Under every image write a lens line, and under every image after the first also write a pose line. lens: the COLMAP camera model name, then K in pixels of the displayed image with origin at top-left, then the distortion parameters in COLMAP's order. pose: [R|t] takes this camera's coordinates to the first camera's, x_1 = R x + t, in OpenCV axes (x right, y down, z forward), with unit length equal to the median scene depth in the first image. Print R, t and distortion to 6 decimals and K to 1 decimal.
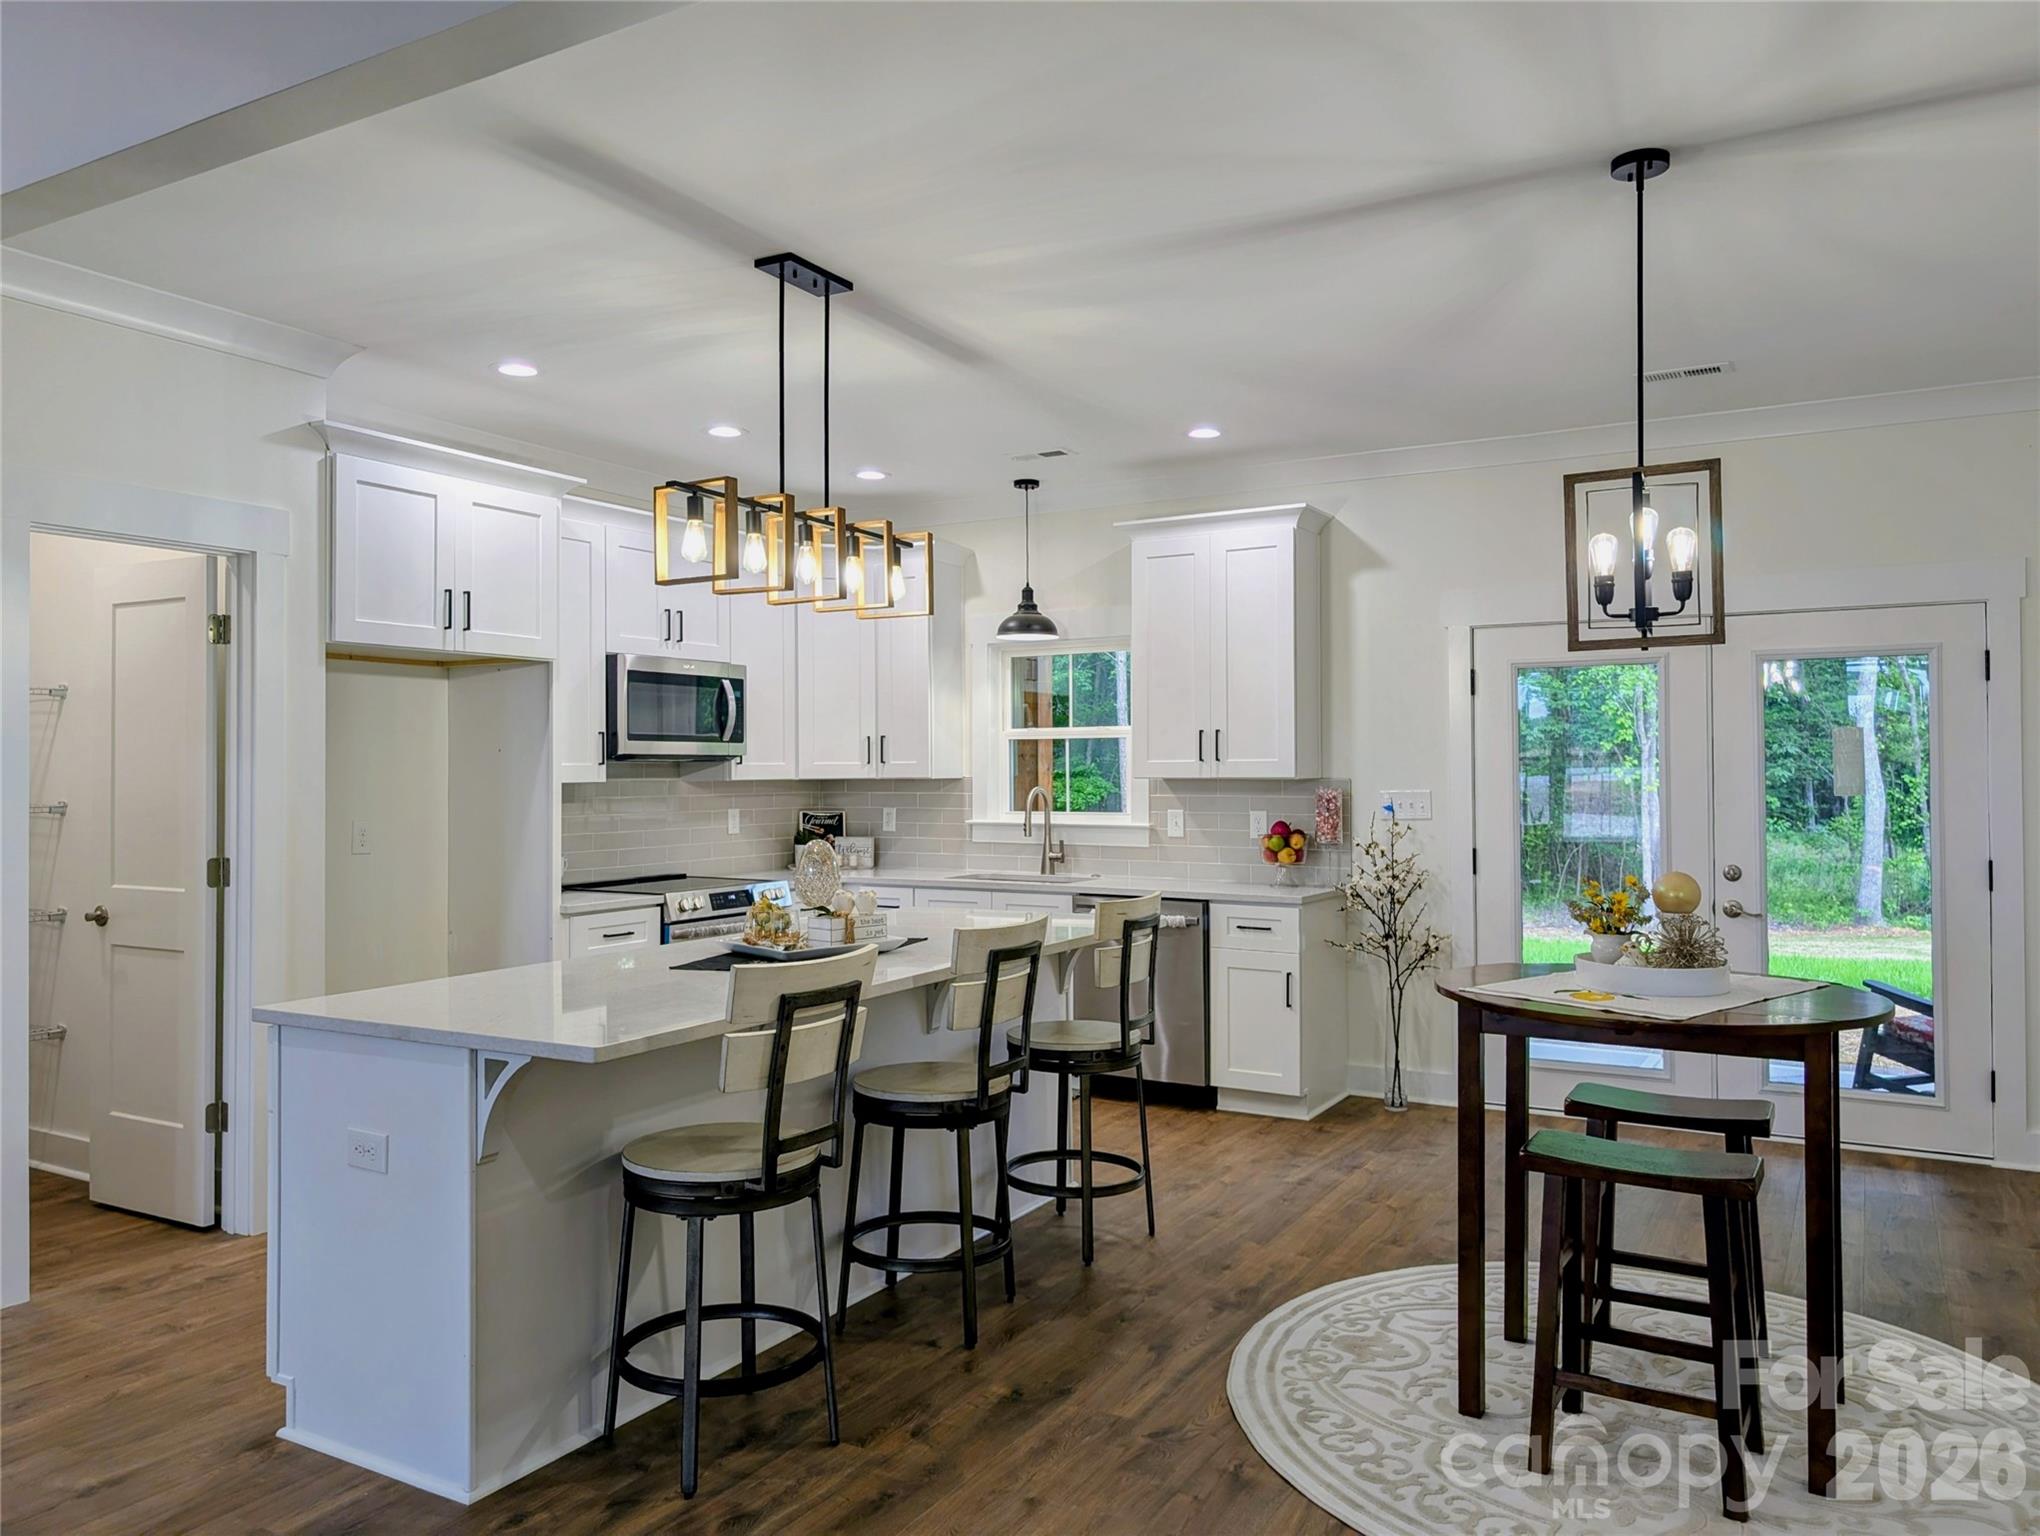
lens RADIAL K [[1465.1, 0, 1020.0], [0, 1465.1, 768.0], [0, 0, 1]] dist [0.033125, -0.000632]
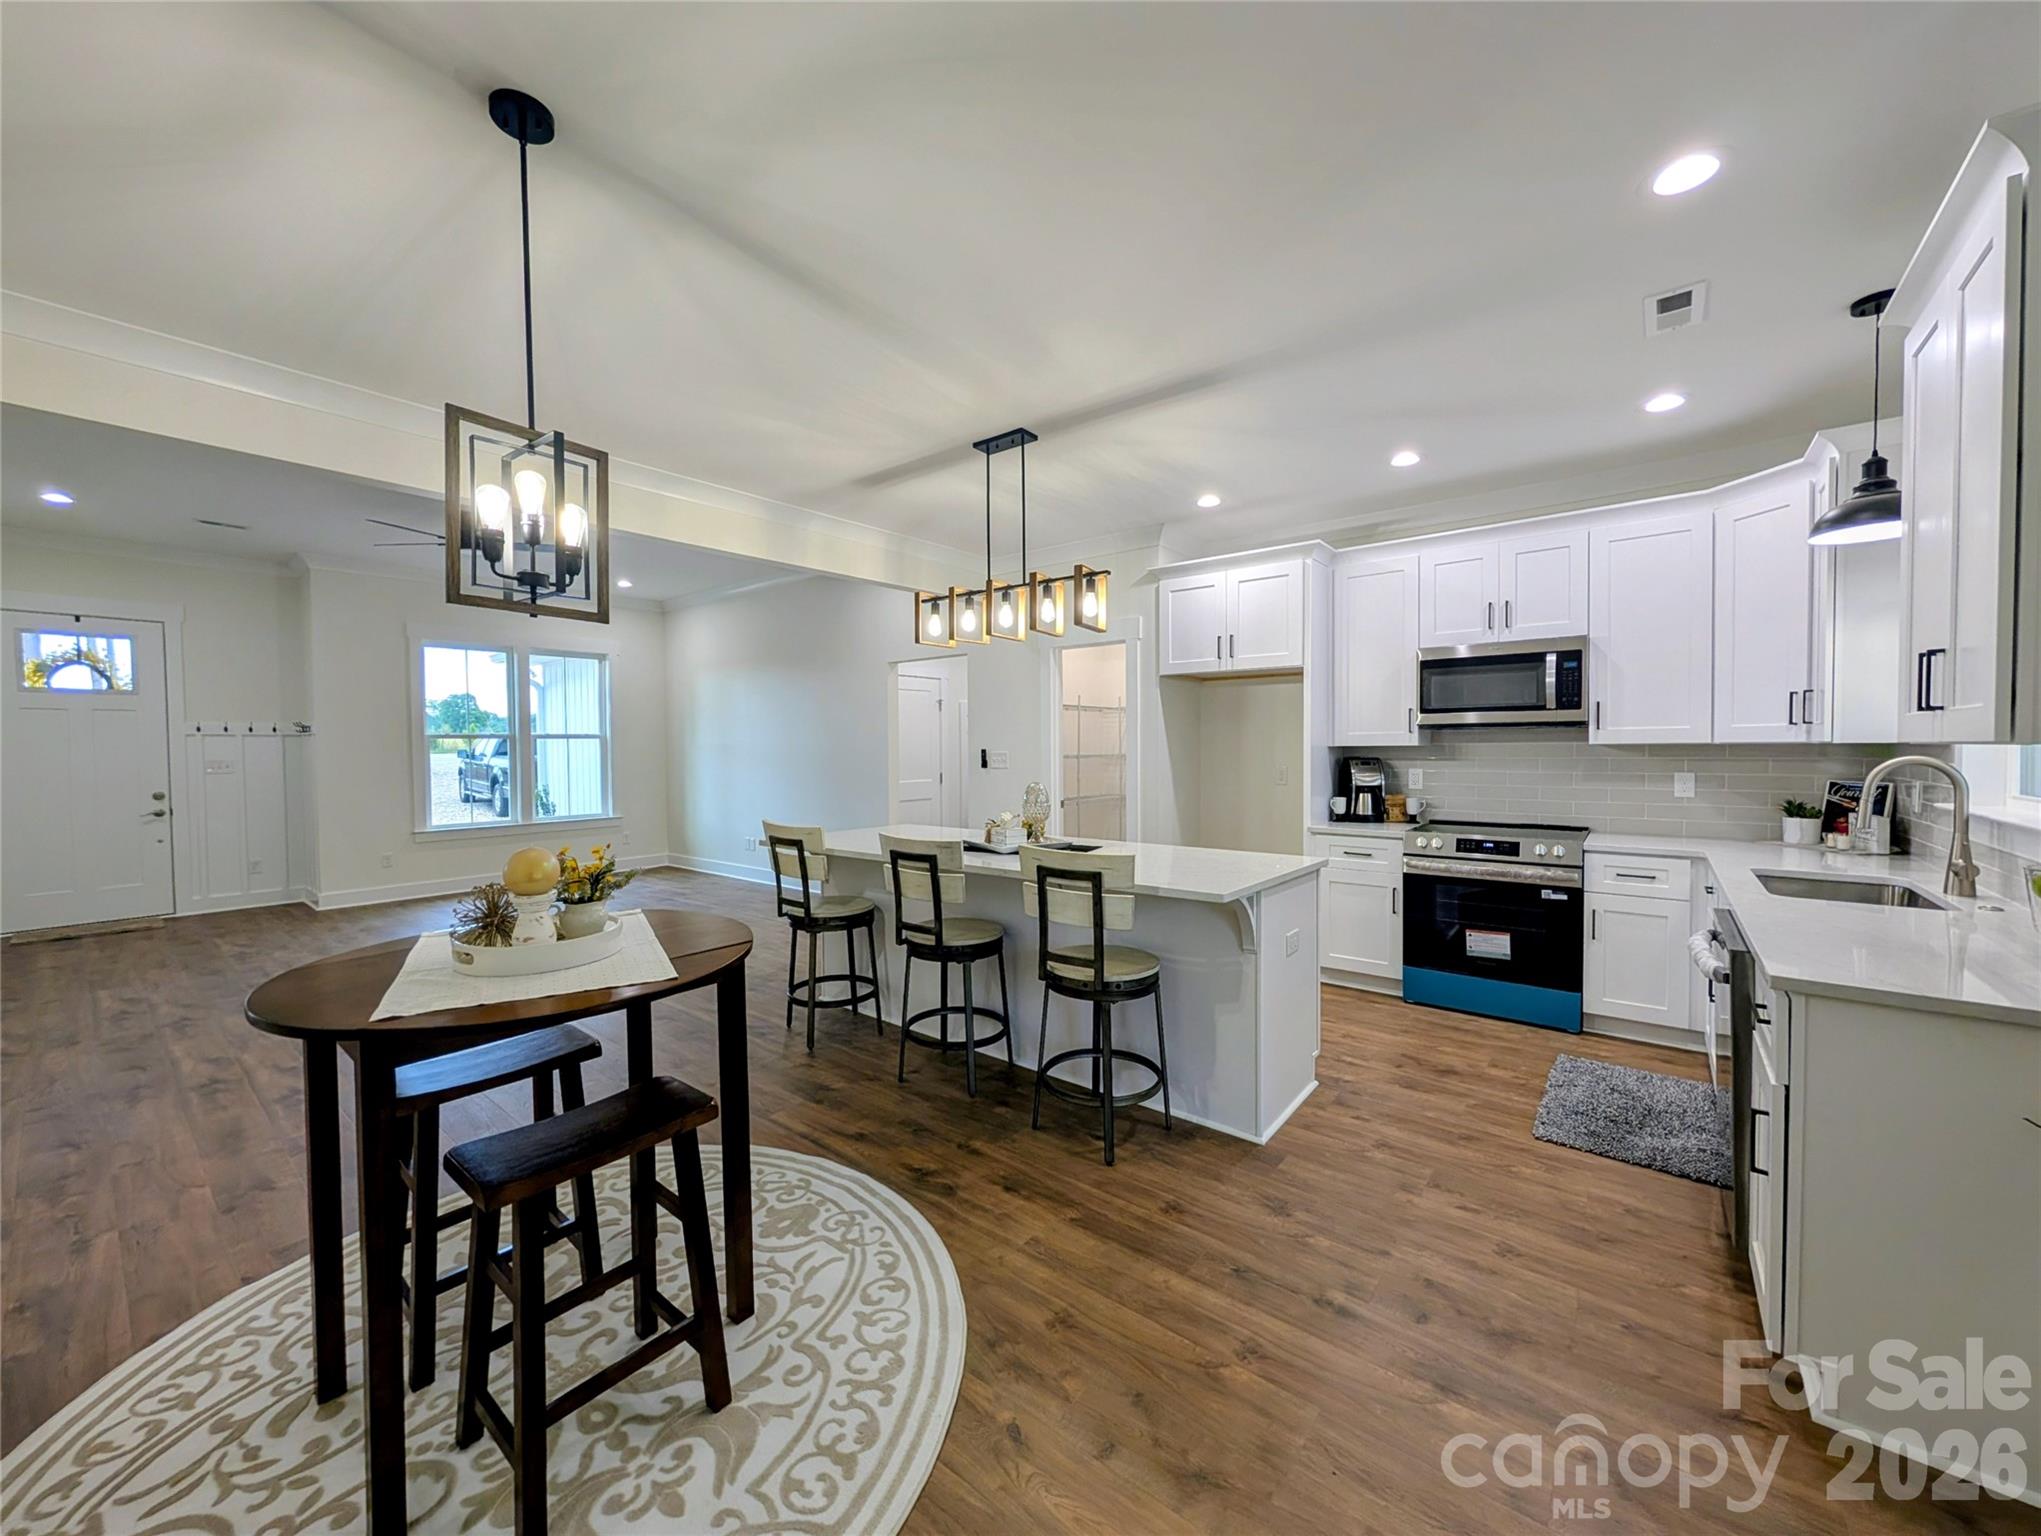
lens RADIAL K [[776.8, 0, 1020.5], [0, 776.8, 768.0], [0, 0, 1]] dist [0.011337, -0.000186]
pose [[-0.152061, 0.030255, -0.987908, 0.703034], [0.008420, 0.999535, 0.029315, 0.008969], [0.988335, -0.003861, -0.152245, 1.097720]]
